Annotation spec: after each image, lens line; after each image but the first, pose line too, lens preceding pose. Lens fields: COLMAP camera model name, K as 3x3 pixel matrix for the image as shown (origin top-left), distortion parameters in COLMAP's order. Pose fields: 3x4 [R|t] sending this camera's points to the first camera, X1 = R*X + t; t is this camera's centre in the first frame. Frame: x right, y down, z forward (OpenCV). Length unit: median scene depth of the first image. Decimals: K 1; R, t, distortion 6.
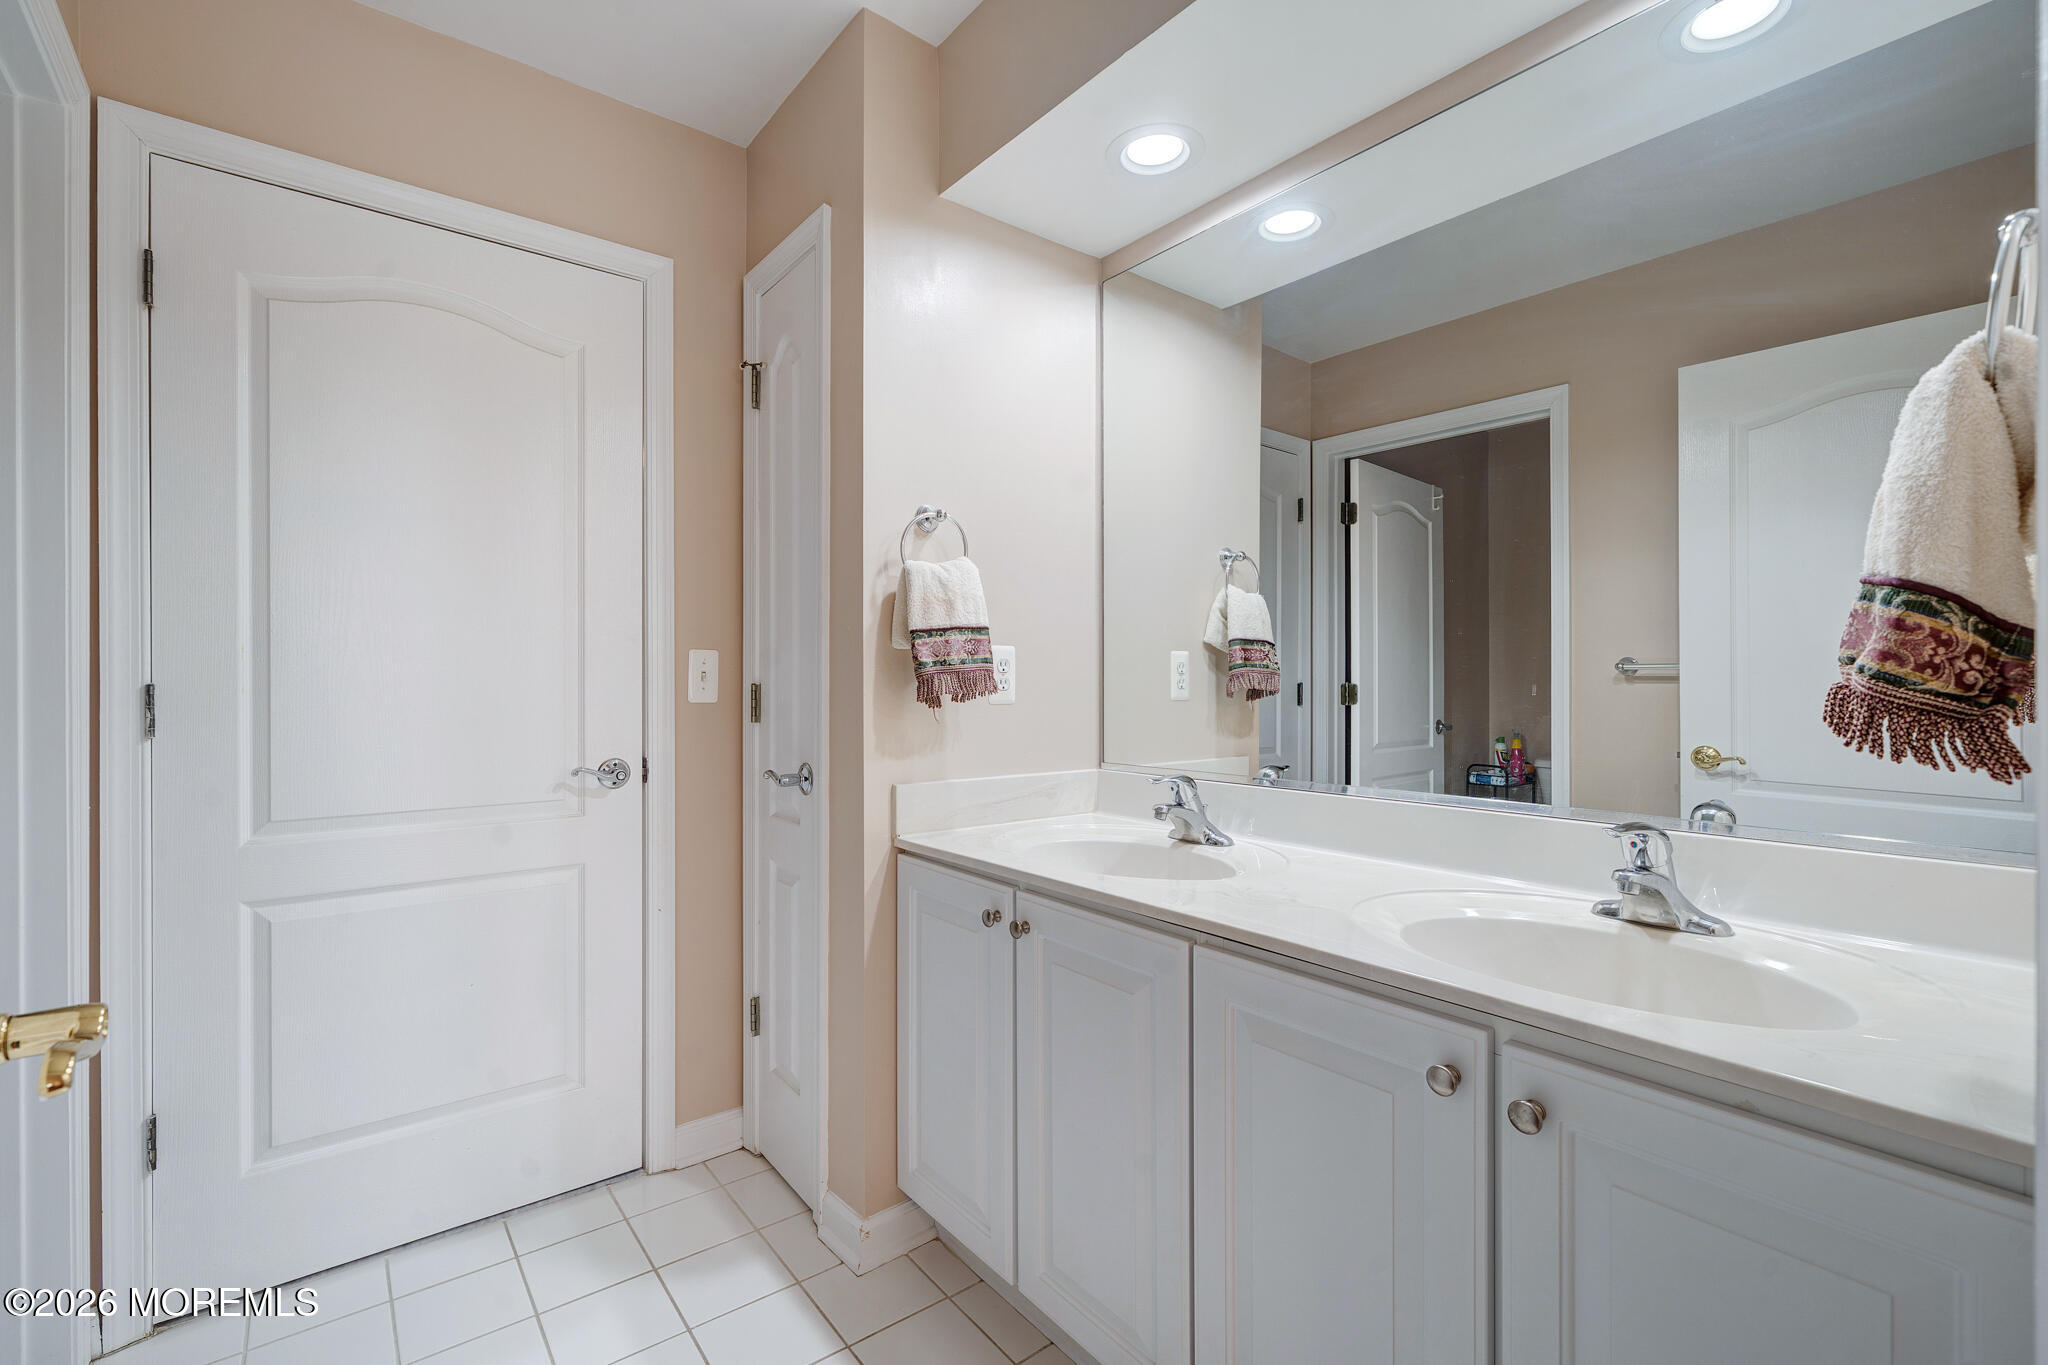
lens RADIAL K [[903.1, 0, 1024.0], [0, 903.1, 682.5], [0, 0, 1]] dist [-0.003643, -0.000740]
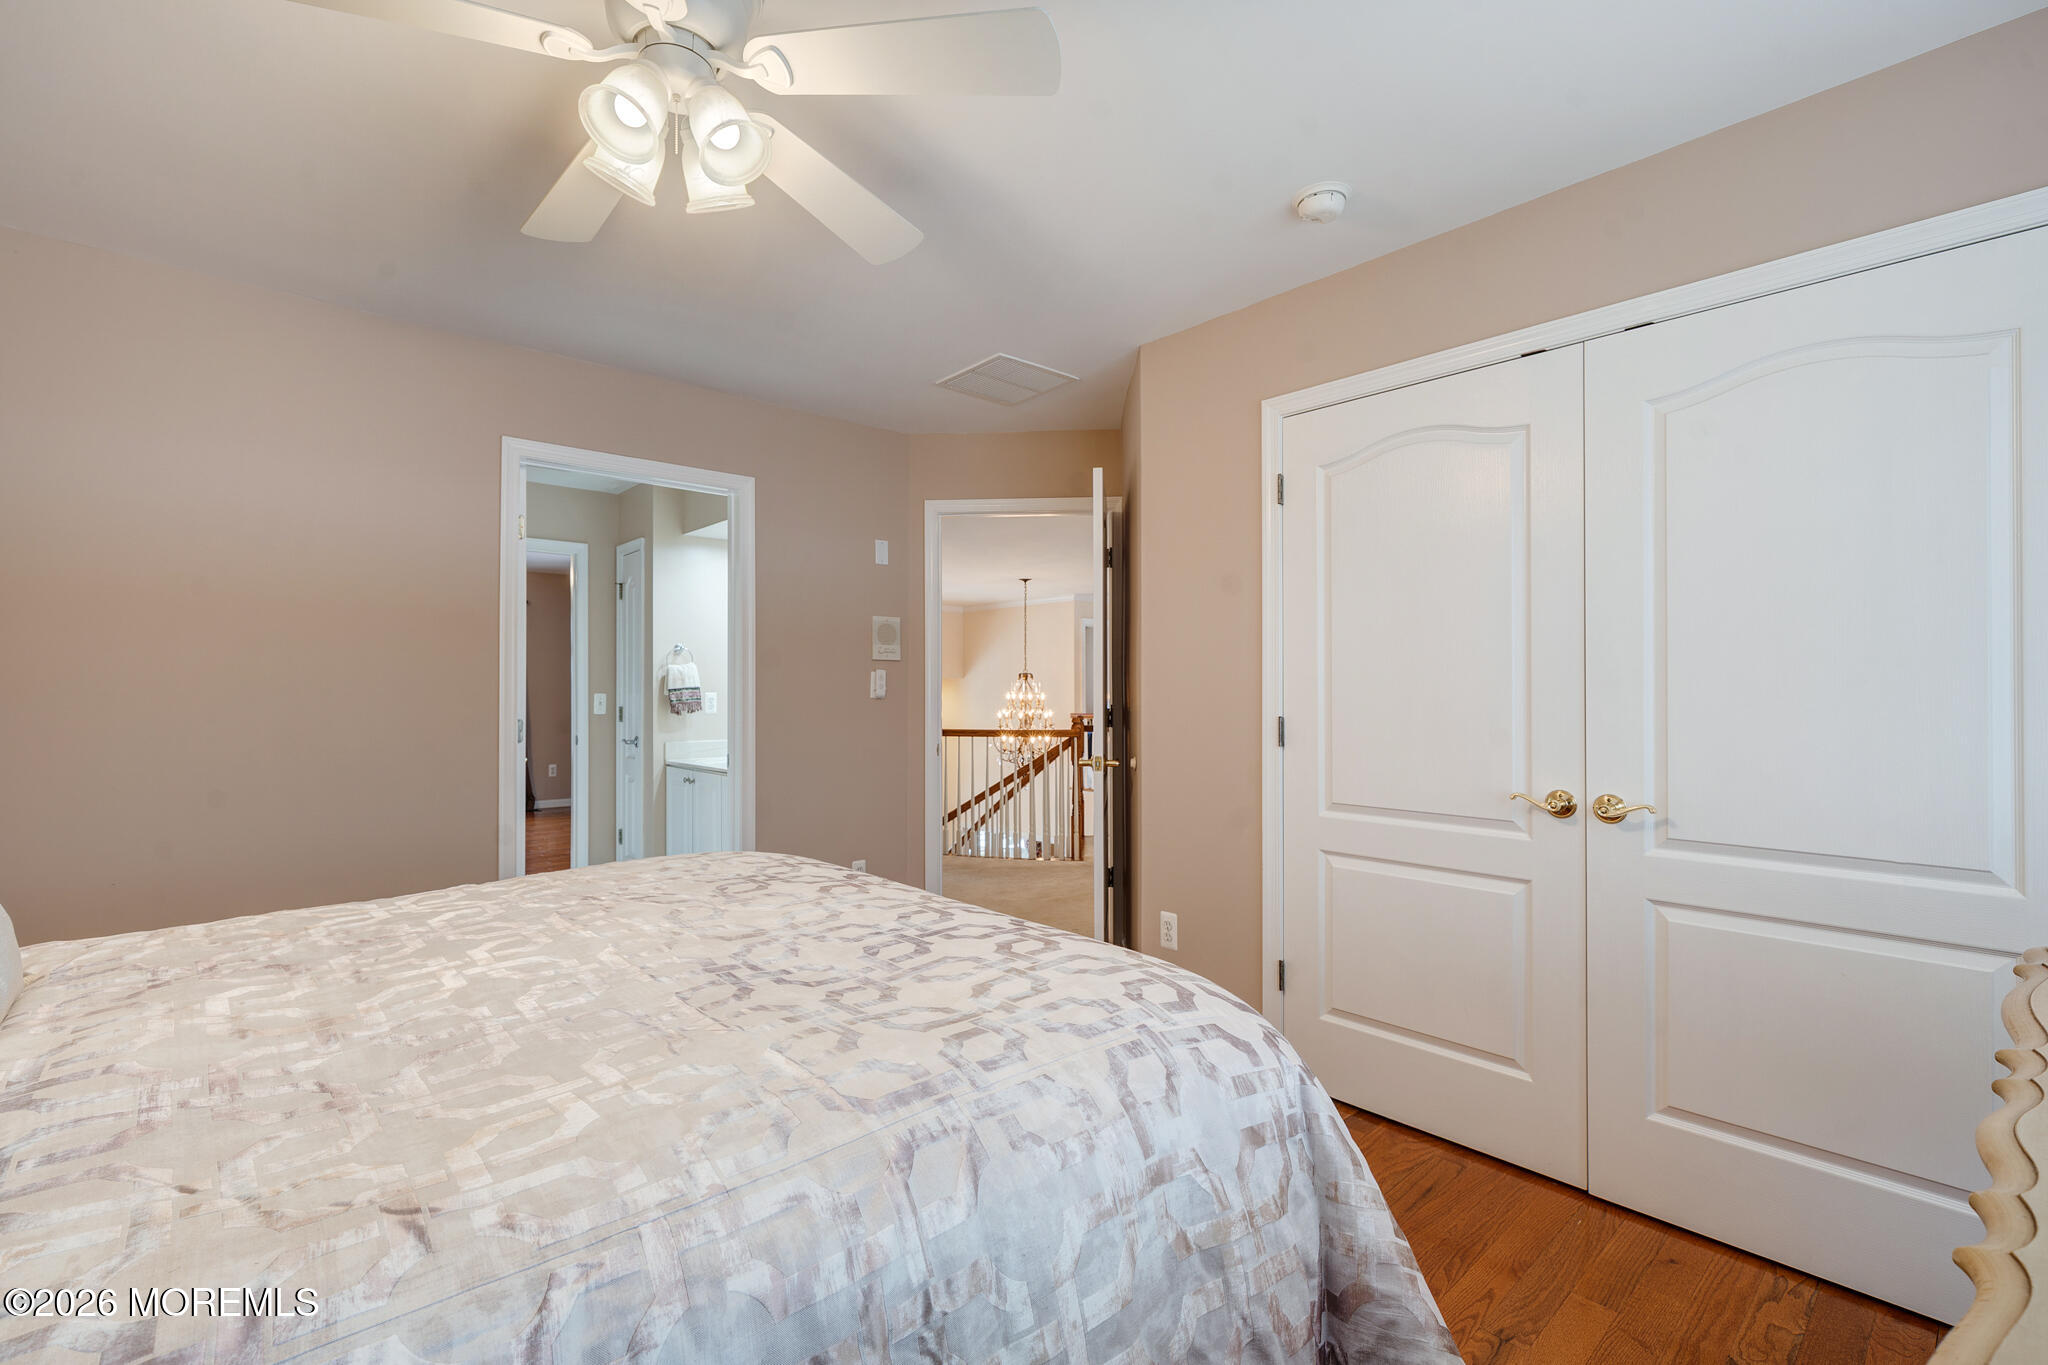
lens RADIAL K [[903.1, 0, 1024.0], [0, 903.1, 682.5], [0, 0, 1]] dist [-0.003643, -0.000740]
pose [[0.998183, -0.002292, 0.060209, 0.803124], [0.002946, 0.999938, -0.010773, -0.042040], [-0.060181, 0.010931, 0.998128, -1.891295]]
